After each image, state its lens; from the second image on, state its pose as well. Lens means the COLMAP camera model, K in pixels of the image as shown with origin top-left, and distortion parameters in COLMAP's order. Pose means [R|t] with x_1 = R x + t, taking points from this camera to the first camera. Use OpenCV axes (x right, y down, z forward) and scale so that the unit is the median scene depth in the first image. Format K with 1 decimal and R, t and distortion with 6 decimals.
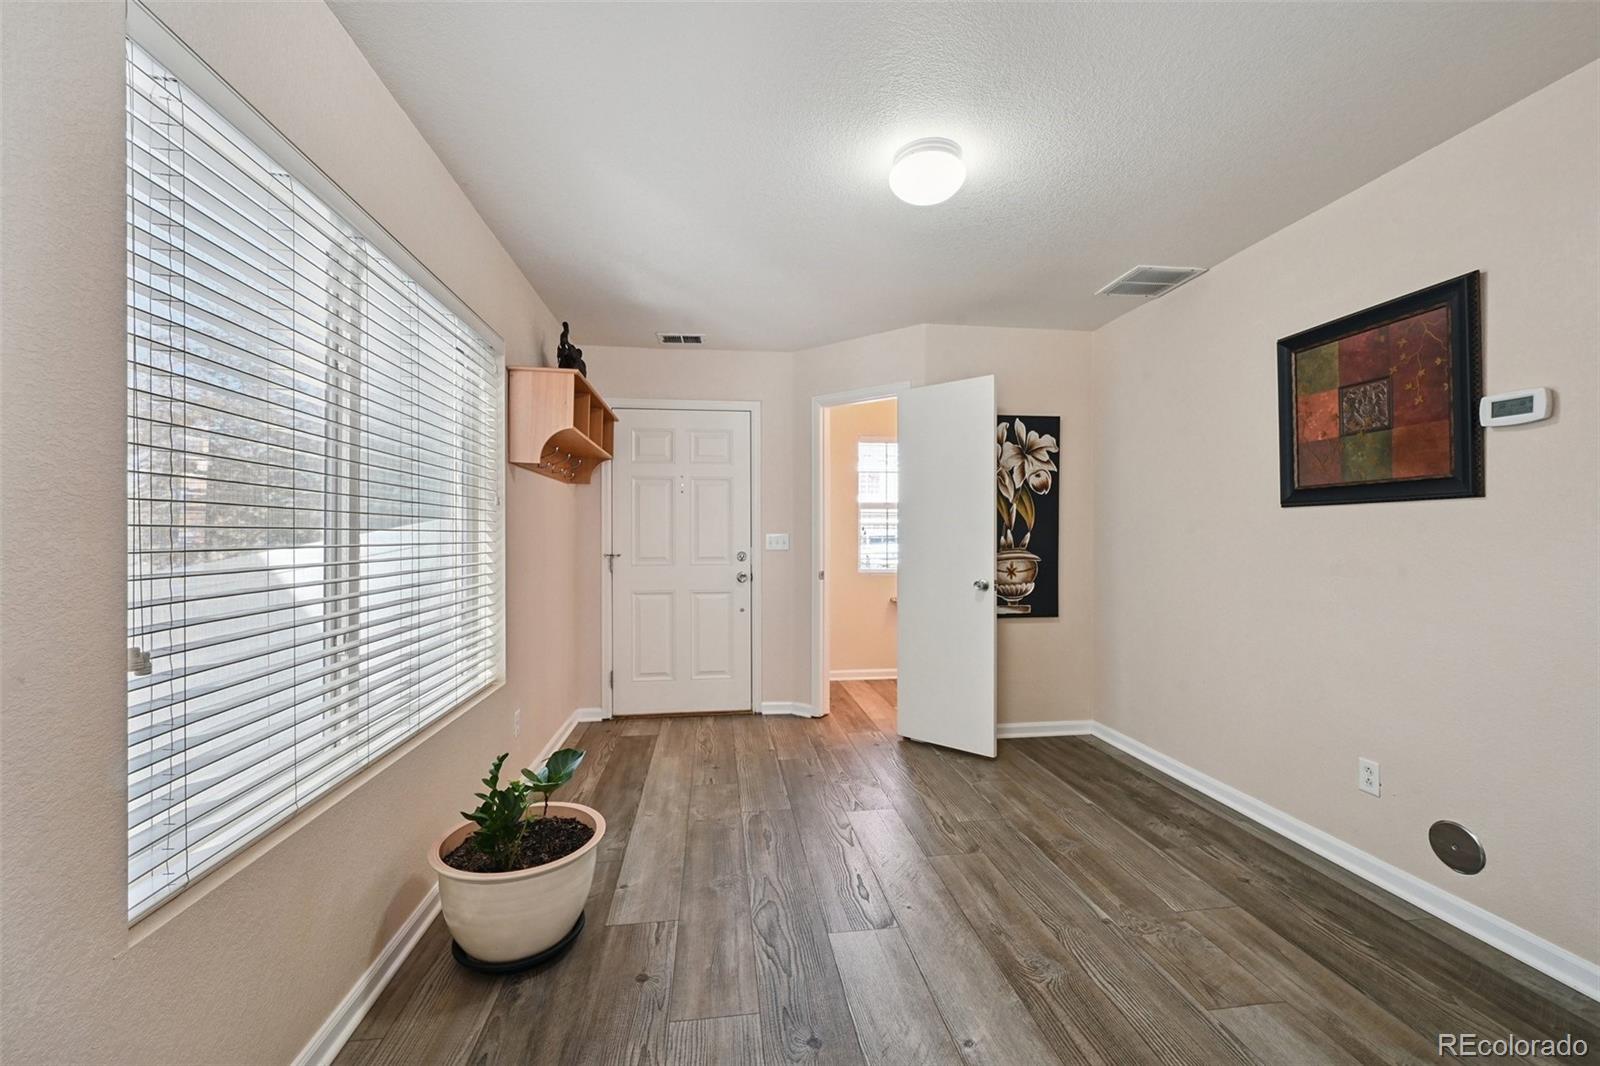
lens RADIAL K [[631.7, 0, 799.2], [0, 631.7, 531.6], [0, 0, 1]] dist [-0.000373, -0.000047]
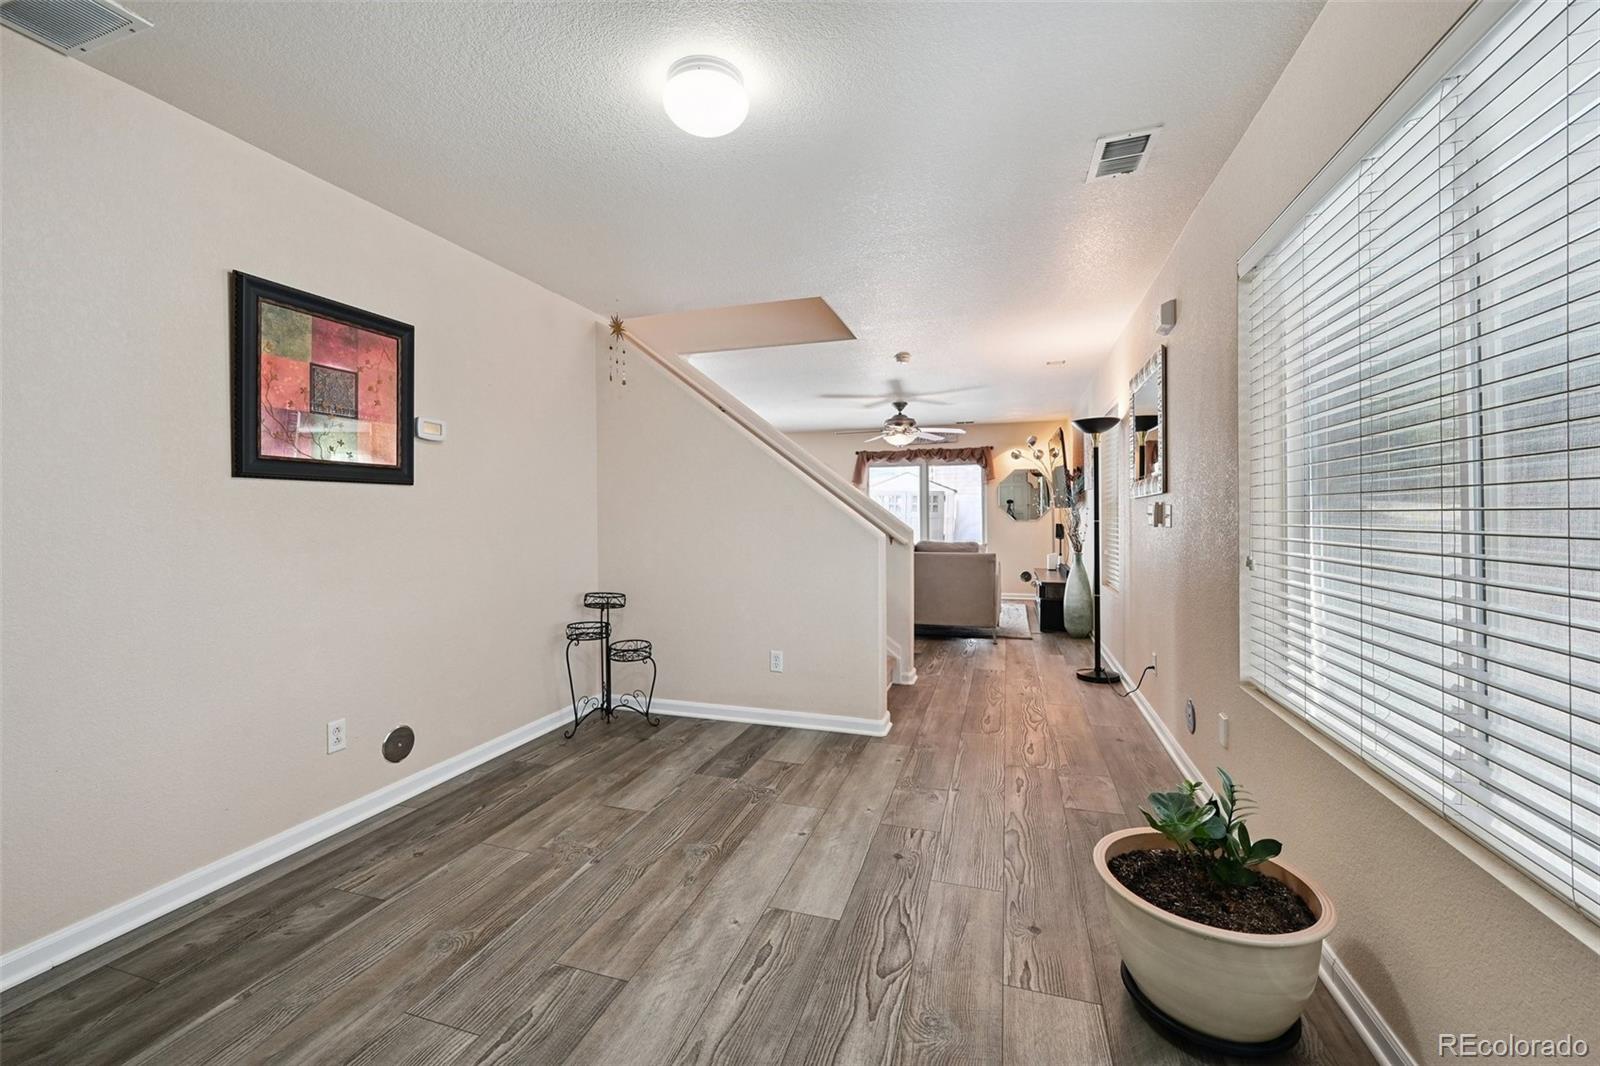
lens RADIAL K [[655.9, 0, 784.9], [0, 655.9, 513.0], [0, 0, 1]] dist [0.000149, -0.000028]
pose [[-0.895830, 0.009183, 0.444302, -0.292353], [0.005475, 0.999939, -0.009627, 0.023404], [-0.444363, -0.006191, -0.895825, 1.721226]]
